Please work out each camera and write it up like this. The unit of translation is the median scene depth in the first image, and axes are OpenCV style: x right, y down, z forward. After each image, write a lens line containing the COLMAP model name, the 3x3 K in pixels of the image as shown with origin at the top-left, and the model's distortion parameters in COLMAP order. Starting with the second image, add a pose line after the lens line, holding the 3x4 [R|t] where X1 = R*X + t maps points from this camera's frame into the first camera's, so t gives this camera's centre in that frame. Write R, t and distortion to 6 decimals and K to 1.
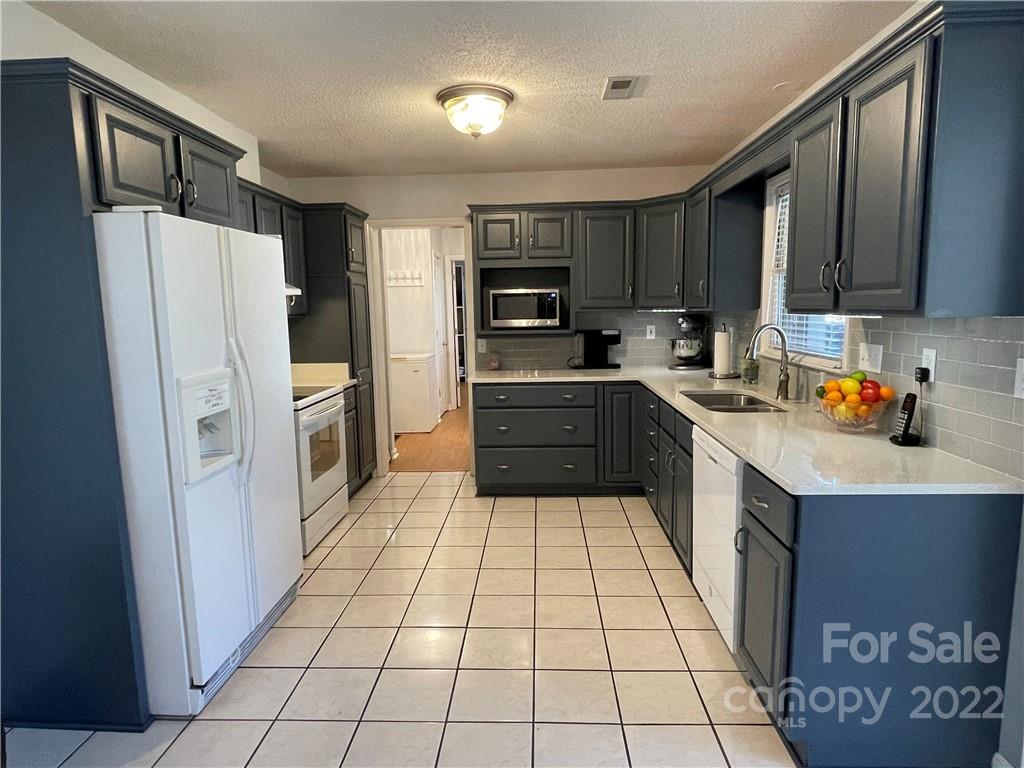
lens RADIAL K [[605.7, 0, 515.1], [0, 605.7, 393.7], [0, 0, 1]] dist [0.001079, -0.011339]
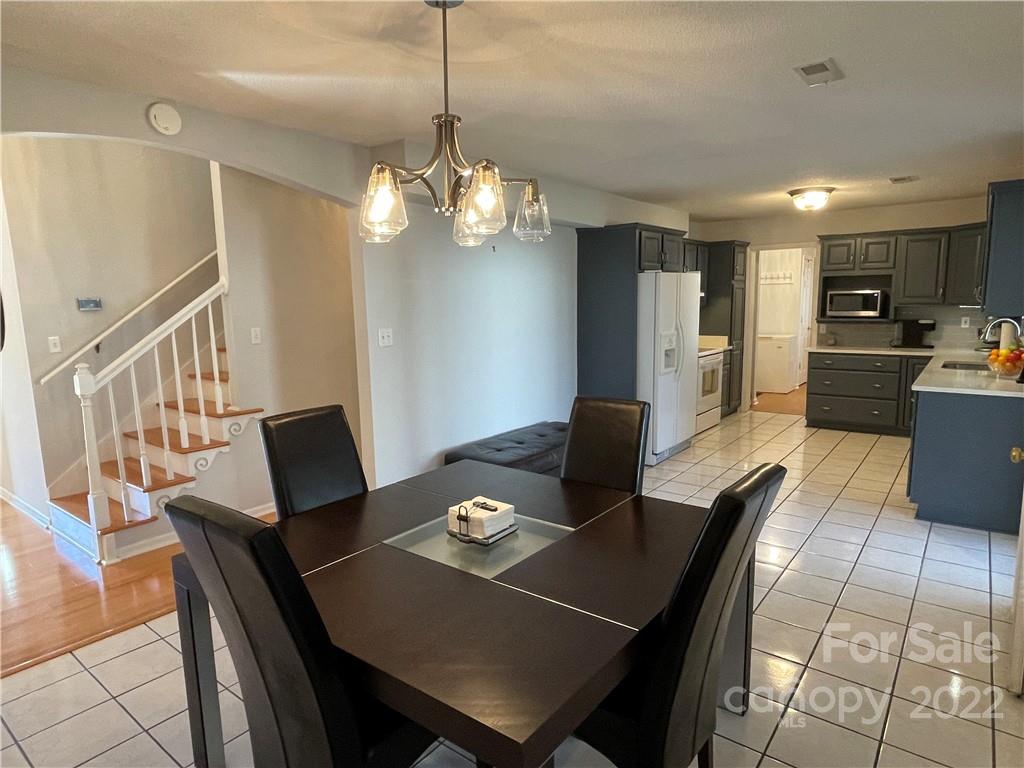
lens RADIAL K [[605.7, 0, 510.9], [0, 605.7, 388.1], [0, 0, 1]] dist [0.001079, -0.011339]
pose [[0.814563, 0.087558, -0.573429, 0.203736], [-0.078462, 0.996088, 0.040638, 0.070591], [0.574744, 0.011891, 0.818247, -0.697227]]
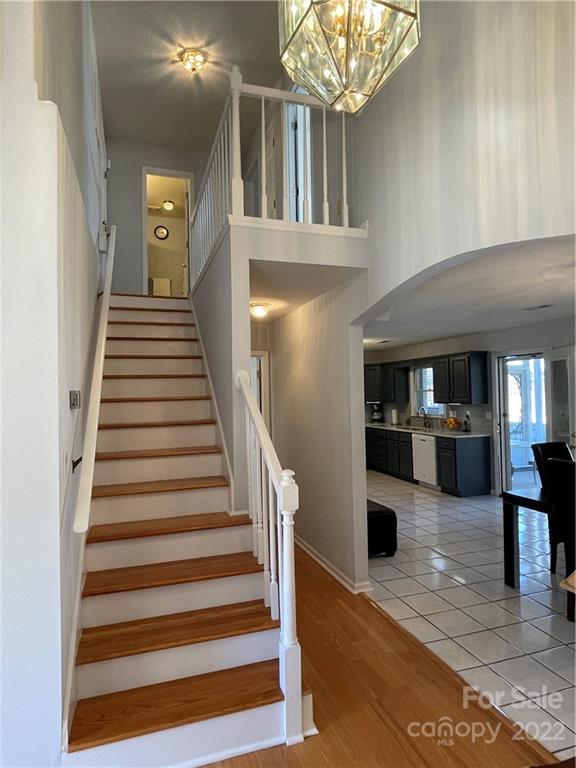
lens RADIAL K [[454.3, 0, 288.7], [0, 454.3, 382.9], [0, 0, 1]] dist [0.001079, -0.011339]
pose [[0.934790, 0.015387, 0.354868, -0.872803], [0.046850, 0.984992, -0.166122, 0.108018], [-0.352098, 0.171915, 0.920039, -0.835900]]
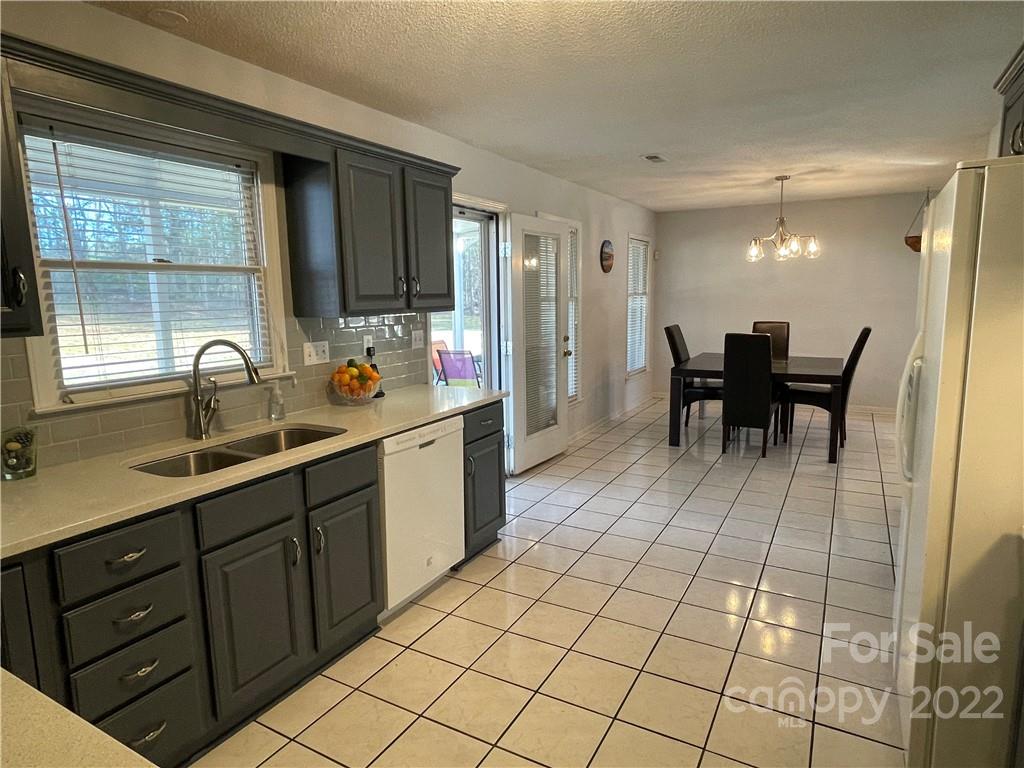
lens RADIAL K [[605.7, 0, 514.1], [0, 605.7, 385.4], [0, 0, 1]] dist [0.001079, -0.011339]
pose [[-0.887334, -0.038876, 0.459486, -0.185710], [0.098082, 0.957727, 0.270442, -0.160363], [-0.450576, 0.285039, -0.846010, 1.036570]]
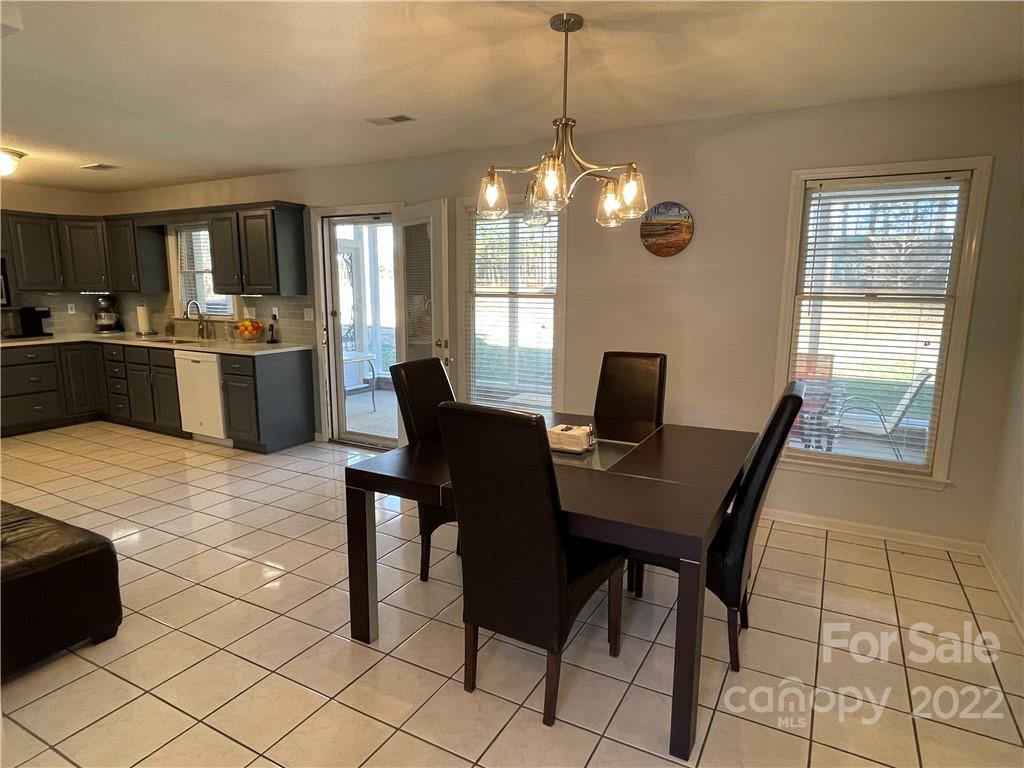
lens RADIAL K [[605.7, 0, 498.3], [0, 605.7, 391.0], [0, 0, 1]] dist [0.001079, -0.011339]
pose [[0.469072, -0.130262, 0.873501, -0.605153], [0.113416, 0.989758, 0.086694, 0.083379], [-0.875847, 0.058403, 0.479041, -0.555258]]
